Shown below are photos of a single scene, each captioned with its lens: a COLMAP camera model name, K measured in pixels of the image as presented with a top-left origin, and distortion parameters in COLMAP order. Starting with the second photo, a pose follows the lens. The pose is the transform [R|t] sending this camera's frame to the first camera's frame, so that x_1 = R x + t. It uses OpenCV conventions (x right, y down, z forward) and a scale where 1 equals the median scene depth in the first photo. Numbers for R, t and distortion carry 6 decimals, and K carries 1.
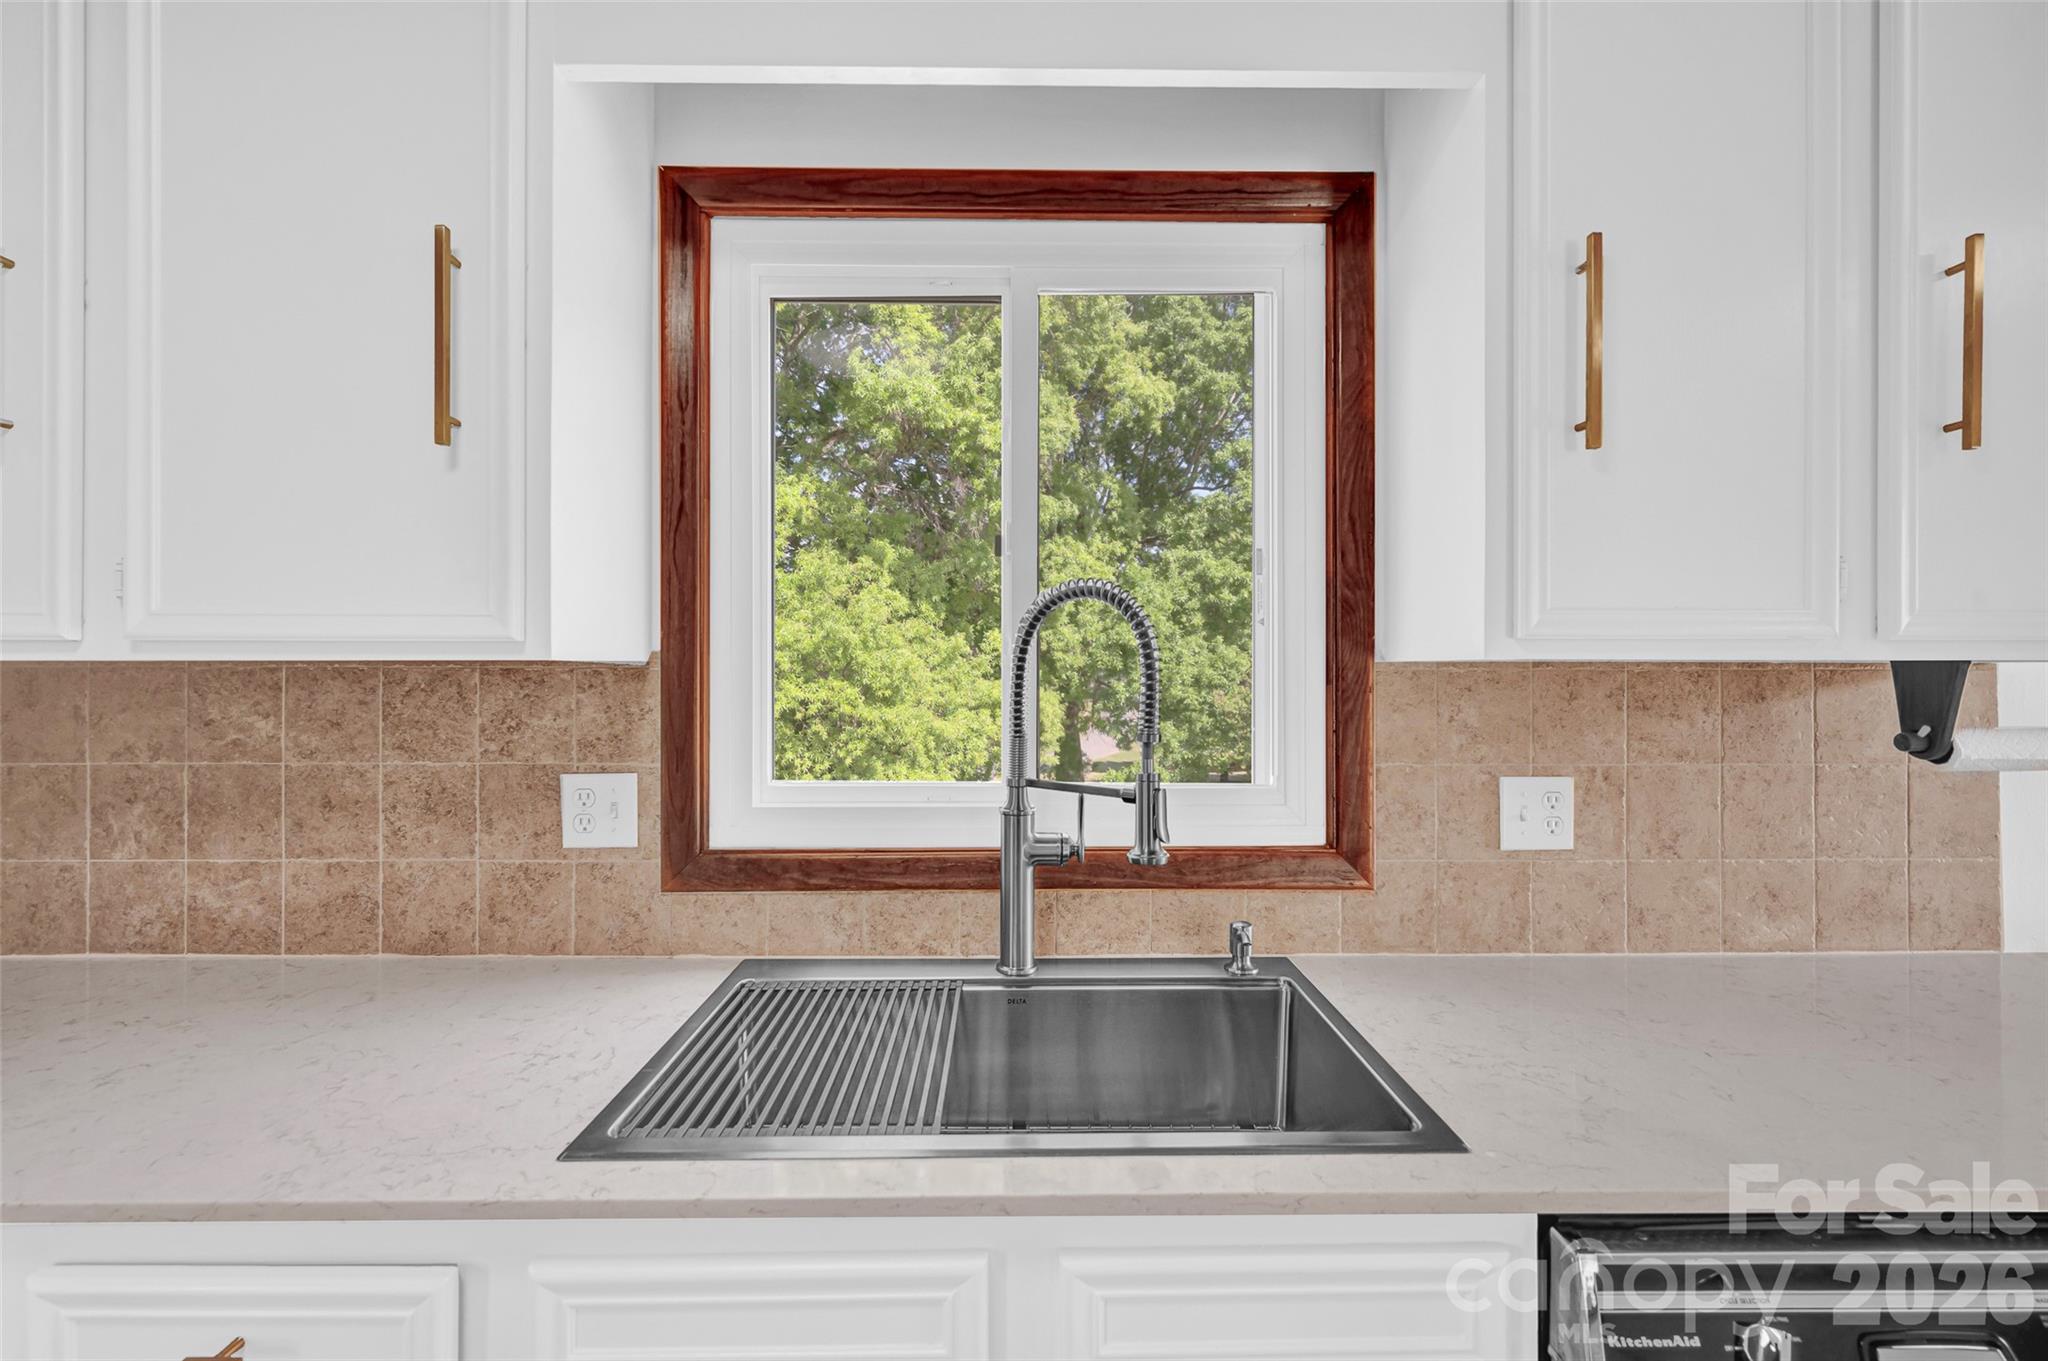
lens RADIAL K [[882.1, 0, 1027.3], [0, 882.1, 662.2], [0, 0, 1]] dist [-0.000733, -0.000318]
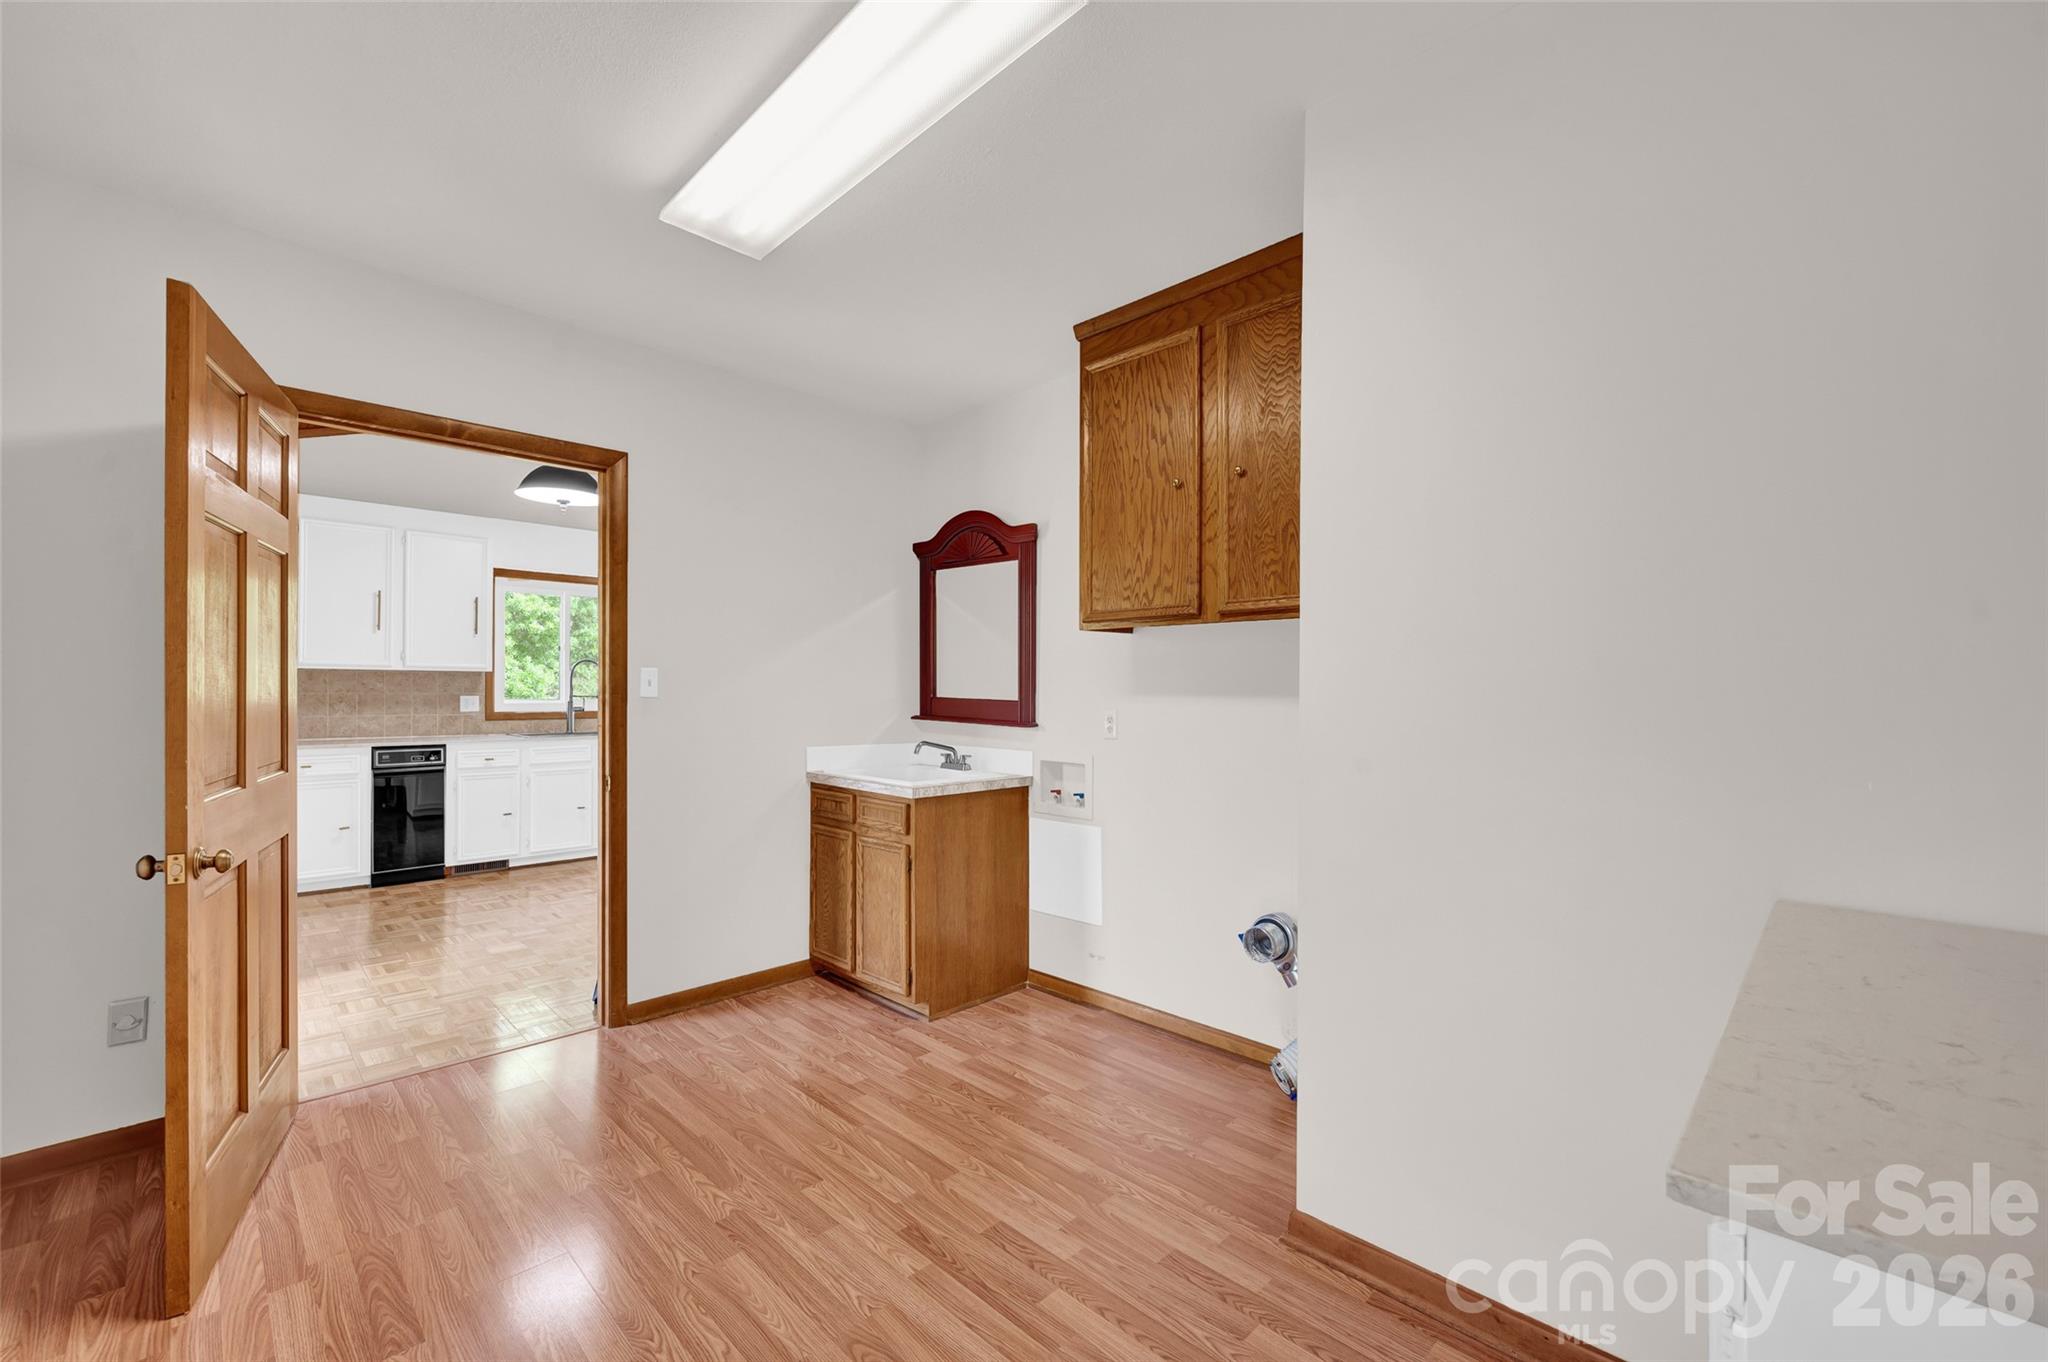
lens RADIAL K [[846.2, 0, 1022.4], [0, 846.2, 687.2], [0, 0, 1]] dist [0.000081, -0.000173]
pose [[0.720114, 0.005399, 0.693835, -1.480350], [0.001551, 0.999955, -0.009390, 0.127516], [-0.693854, 0.007838, 0.720073, -4.233483]]
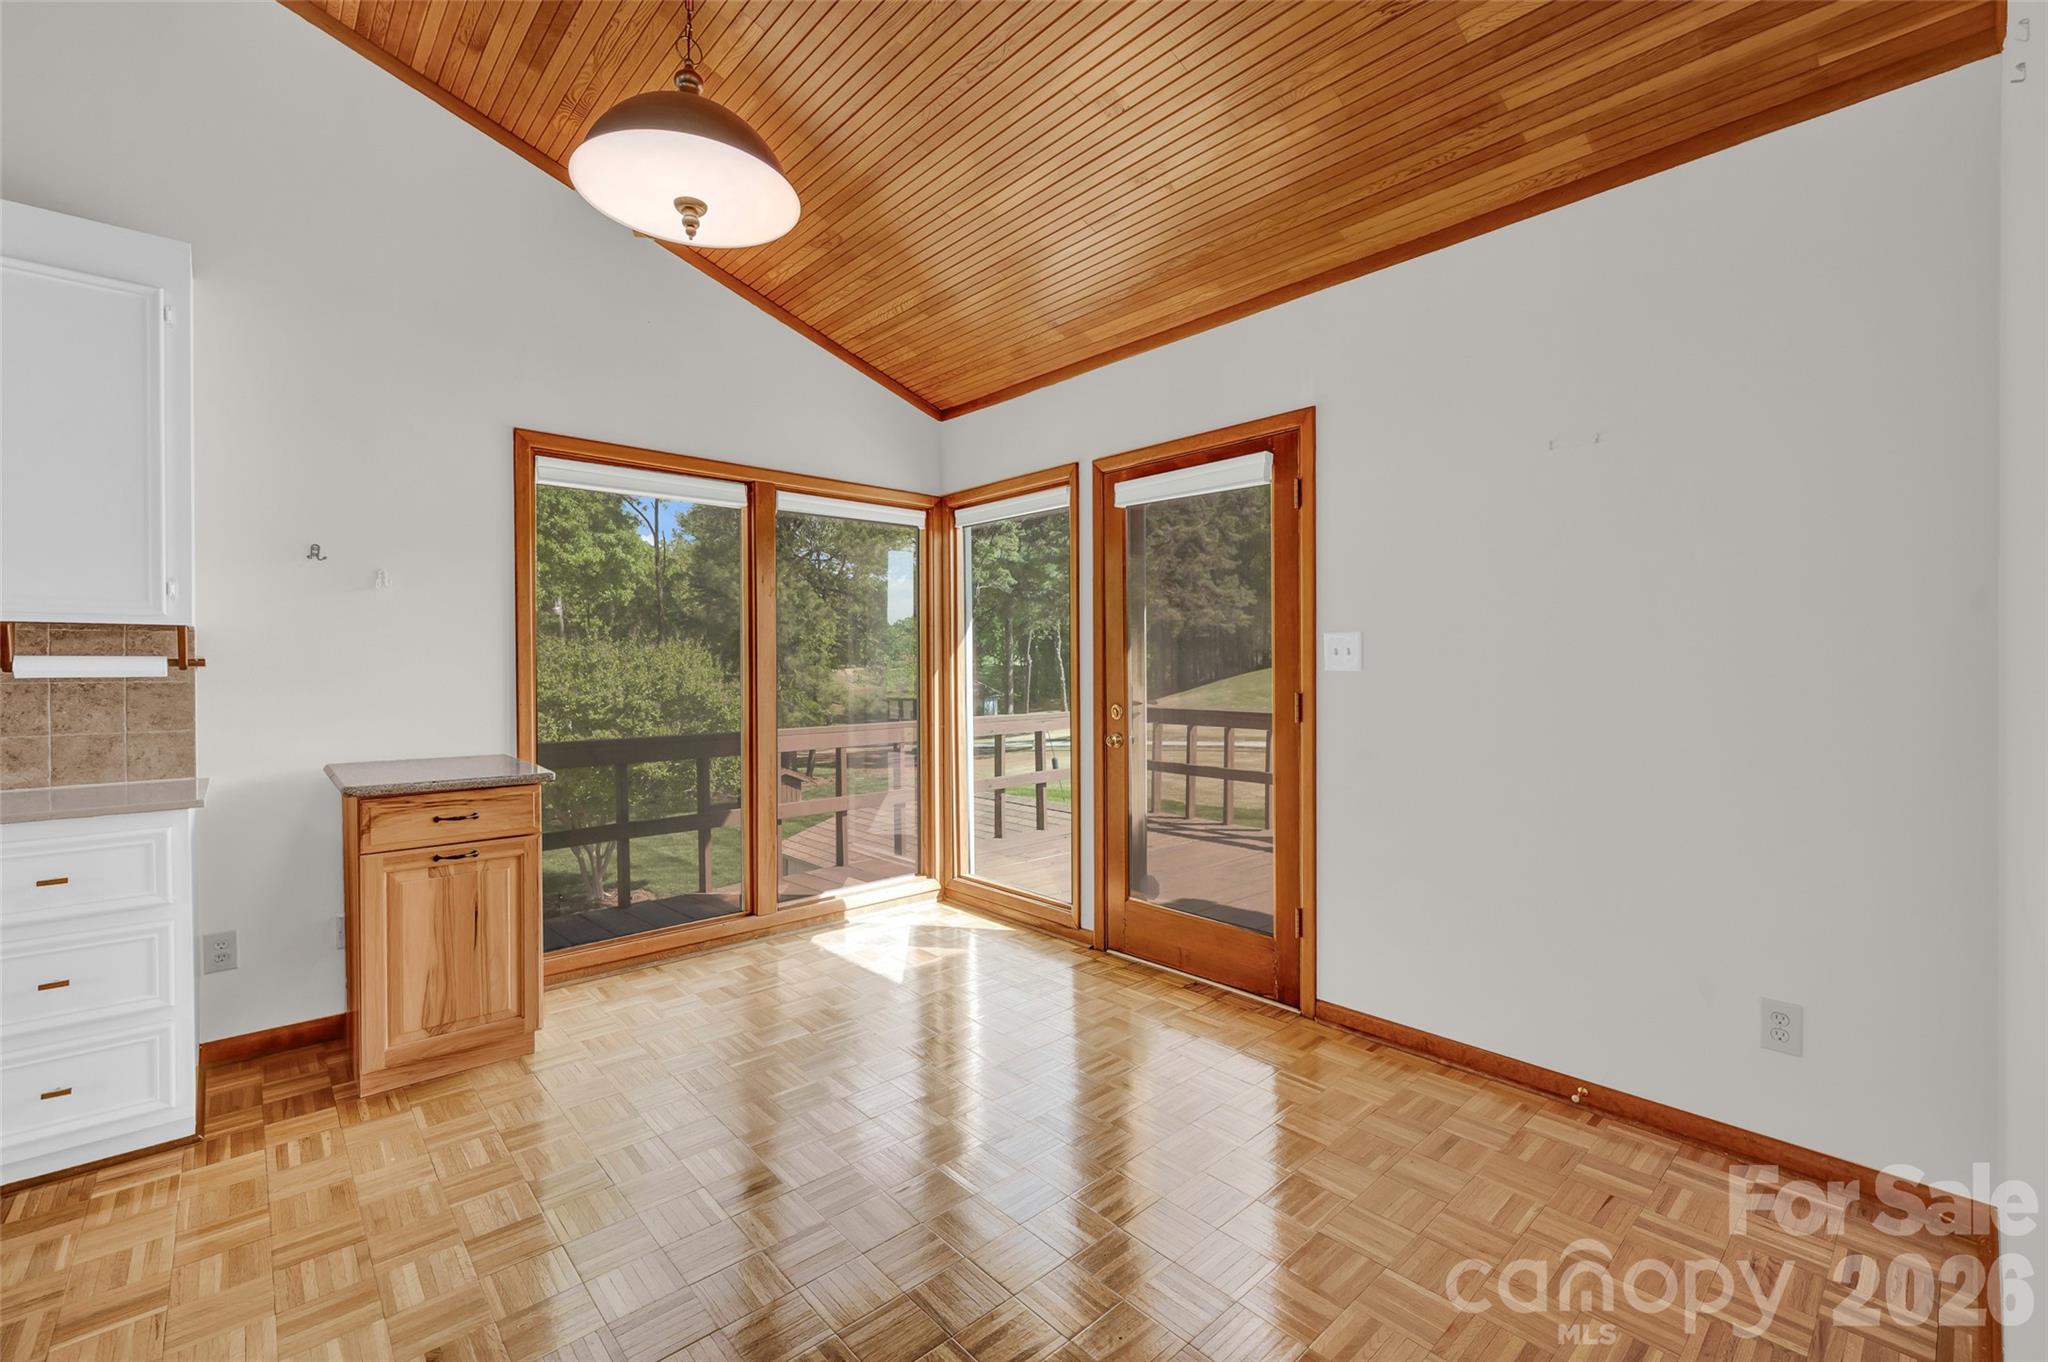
lens RADIAL K [[868.5, 0, 1022.6], [0, 868.5, 664.2], [0, 0, 1]] dist [0.000071, -0.000177]
pose [[0.749321, 0.001128, 0.662206, 1.221810], [0.005967, 0.999946, -0.008455, 0.106136], [-0.662180, 0.010287, 0.749275, -1.663913]]
